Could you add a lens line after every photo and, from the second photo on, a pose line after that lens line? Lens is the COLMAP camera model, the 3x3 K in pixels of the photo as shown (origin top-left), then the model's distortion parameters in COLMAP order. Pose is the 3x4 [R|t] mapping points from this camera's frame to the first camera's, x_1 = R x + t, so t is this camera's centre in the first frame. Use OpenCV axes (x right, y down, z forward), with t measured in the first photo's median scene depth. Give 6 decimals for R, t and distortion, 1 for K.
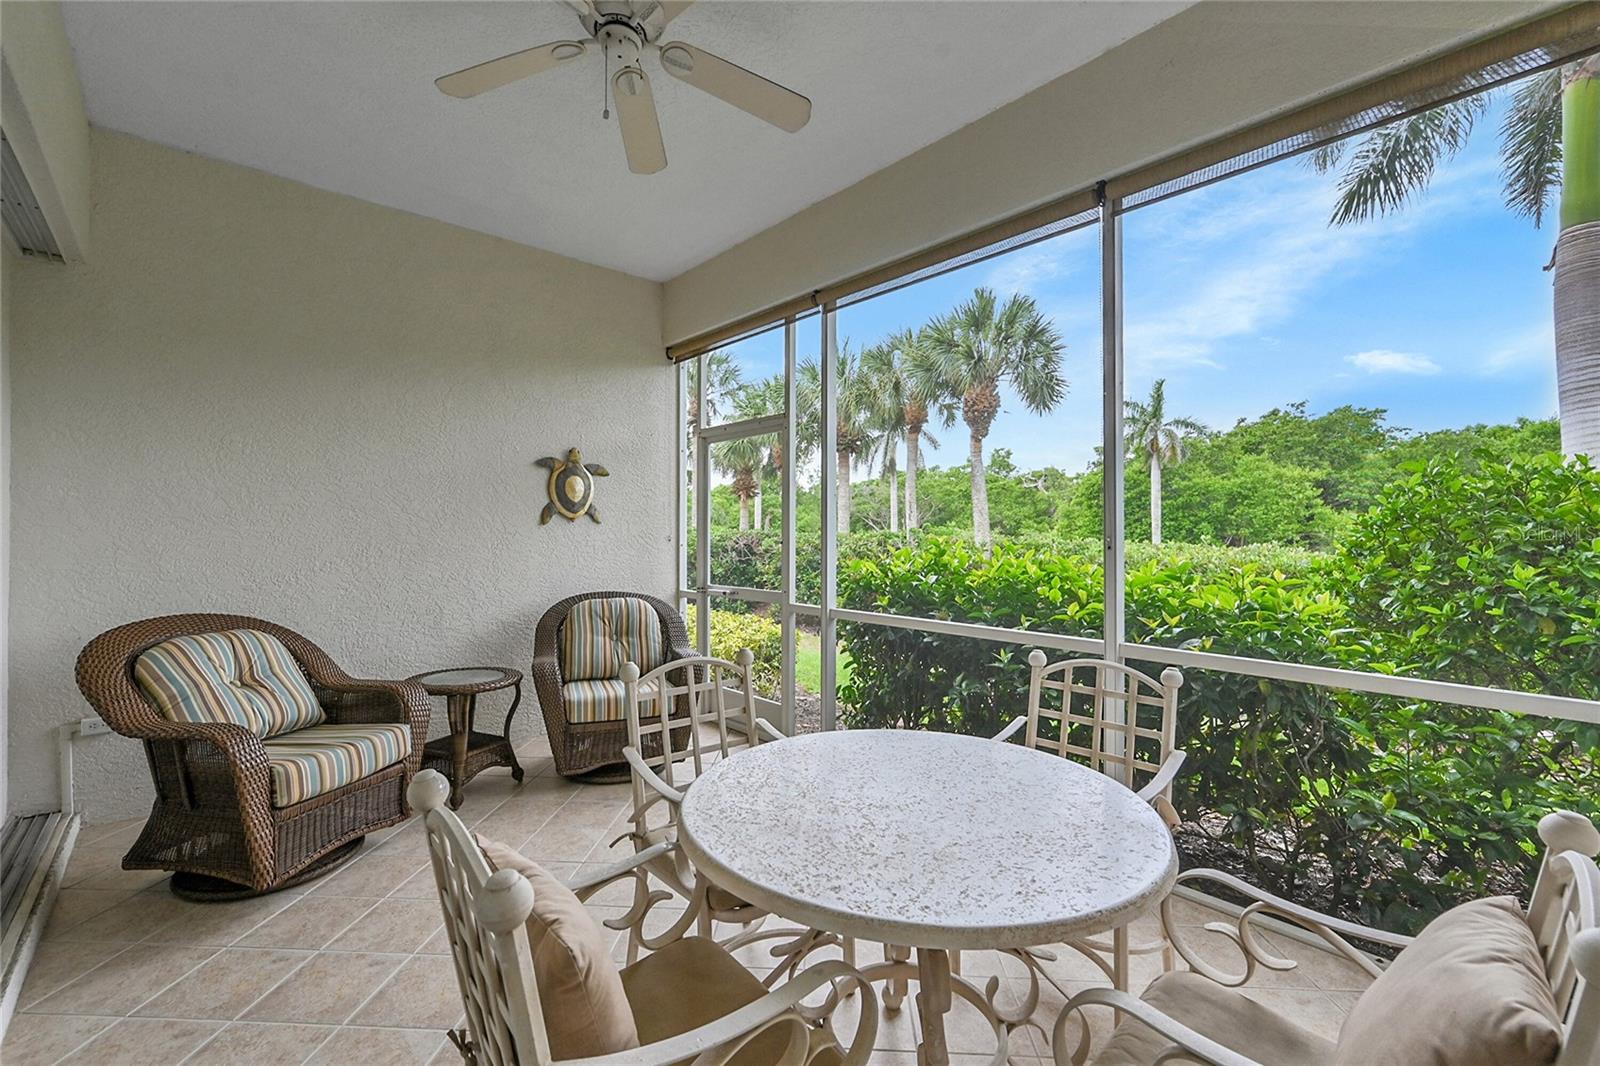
lens RADIAL K [[657.1, 0, 829.2], [0, 657.1, 529.1], [0, 0, 1]] dist [-0.001071, -0.000164]
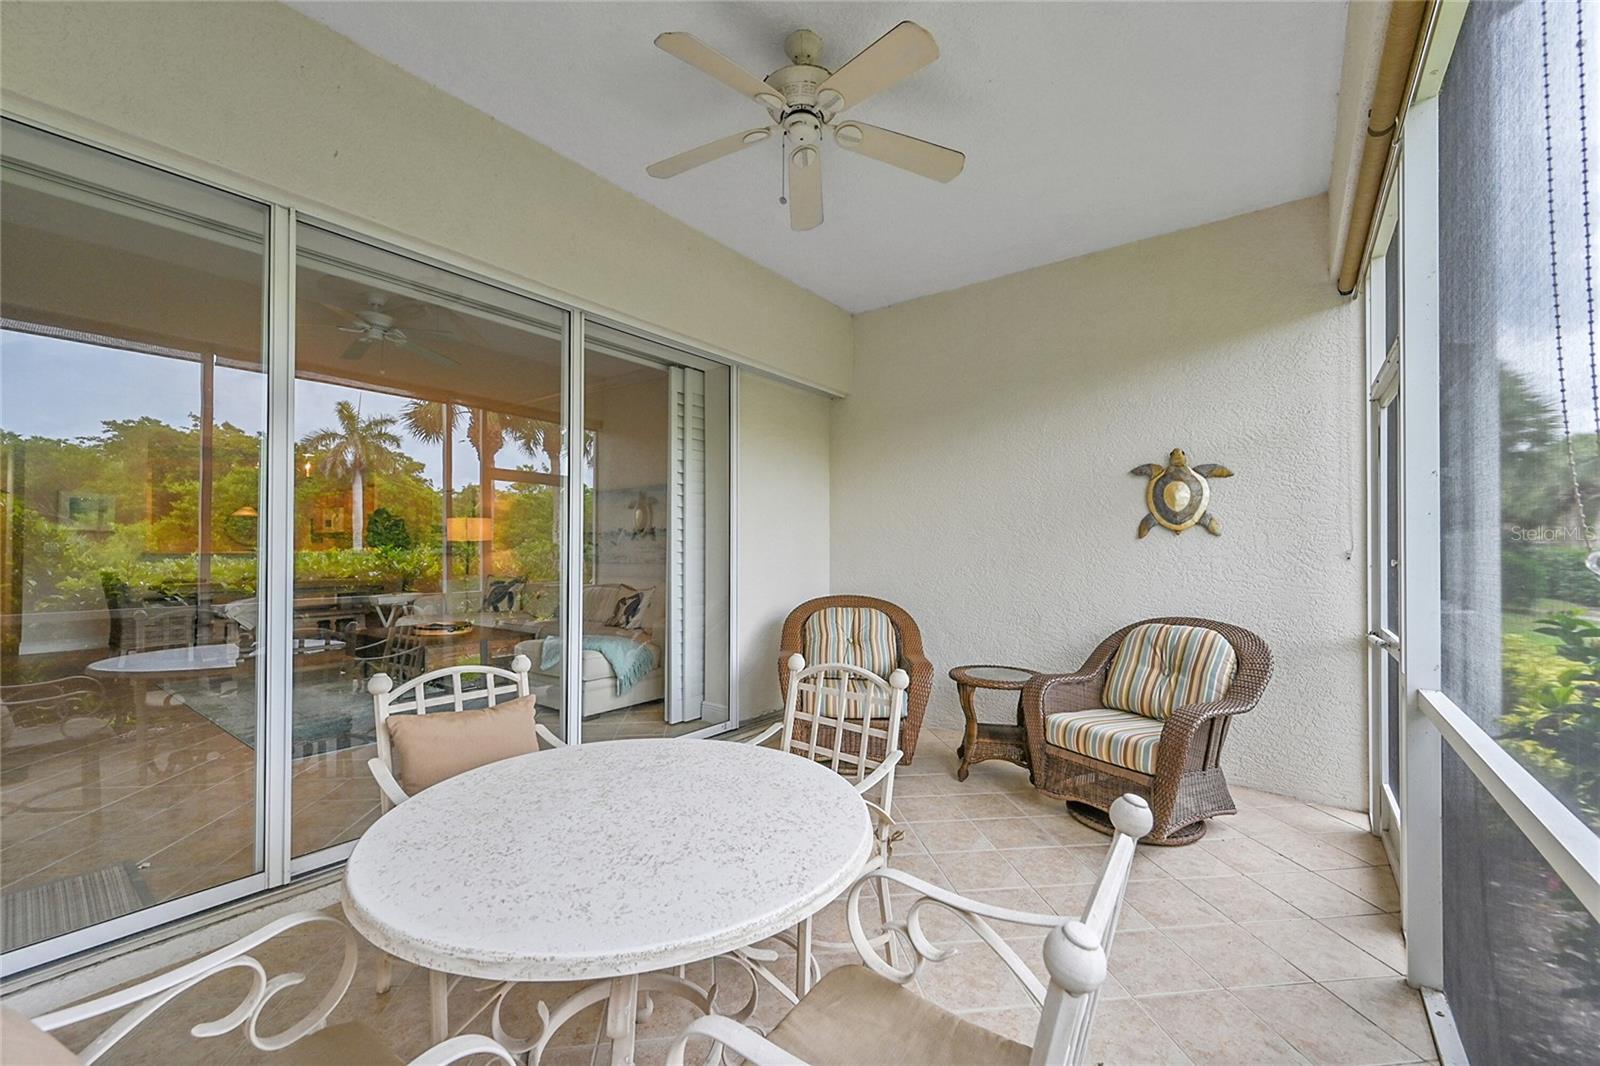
lens RADIAL K [[659.2, 0, 800.0], [0, 659.2, 533.0], [0, 0, 1]] dist [0.000294, 0.000039]
pose [[0.163288, -0.019593, -0.986384, 0.398707], [0.002347, 0.999808, -0.019471, 0.003091], [0.986576, 0.000864, 0.163302, 0.374958]]
